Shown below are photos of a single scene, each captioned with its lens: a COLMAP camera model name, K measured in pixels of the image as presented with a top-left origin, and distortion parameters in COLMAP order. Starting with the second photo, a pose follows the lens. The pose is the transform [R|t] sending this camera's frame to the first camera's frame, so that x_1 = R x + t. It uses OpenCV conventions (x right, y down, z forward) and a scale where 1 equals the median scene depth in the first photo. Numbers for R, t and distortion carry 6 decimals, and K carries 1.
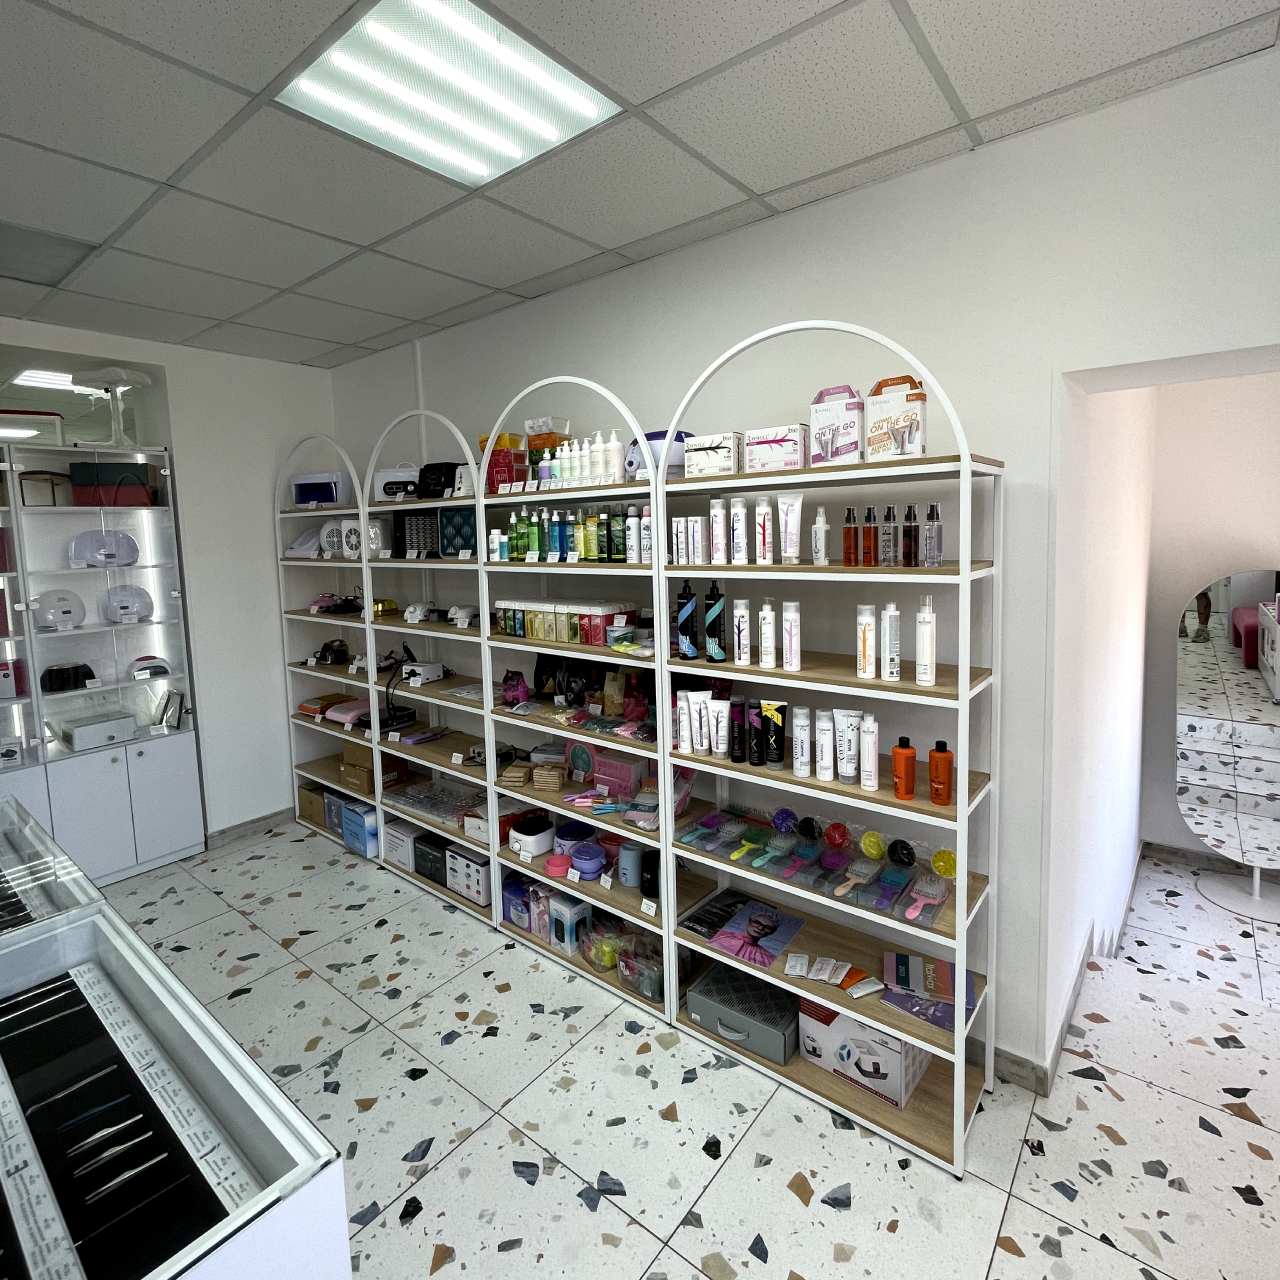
lens RADIAL K [[686.9, 0, 626.0], [0, 686.9, 631.8], [0, 0, 1]] dist [0.008073, 0.011326]
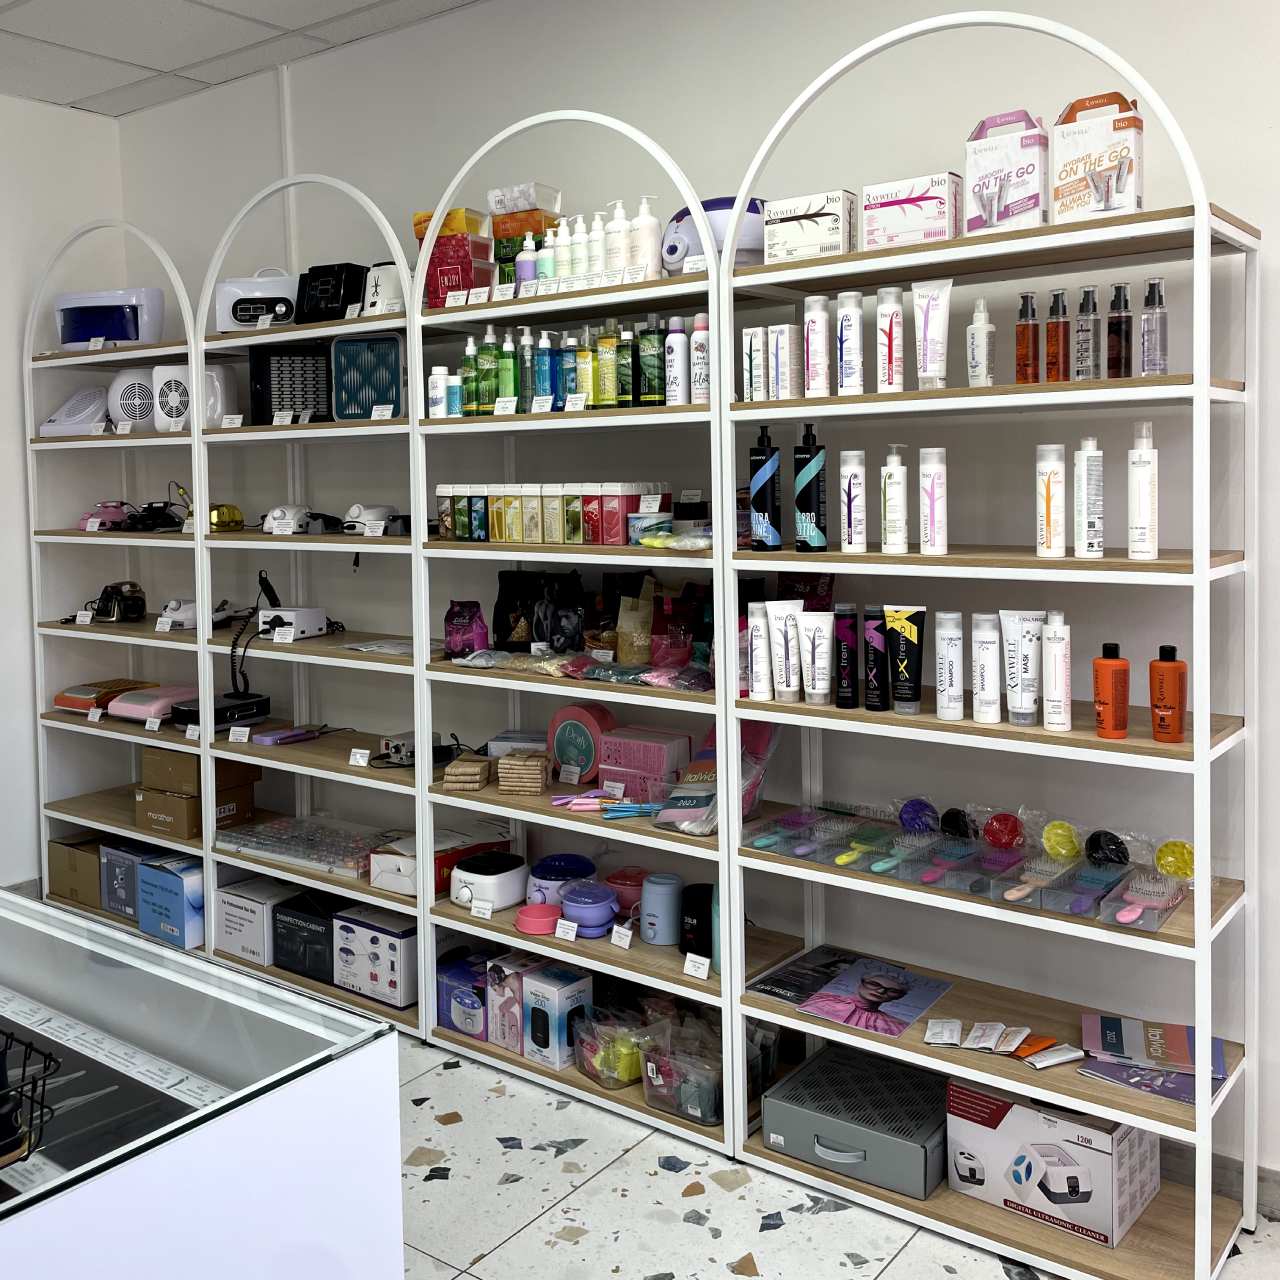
lens RADIAL K [[1285.0, 0, 610.0], [0, 1285.0, 612.4], [0, 0, 1]] dist [0.066695, 0.000000]
pose [[0.999447, 0.006236, 0.032651, -0.086084], [-0.004901, 0.999154, -0.040823, 0.135564], [-0.032878, 0.040640, 0.998633, -0.167653]]
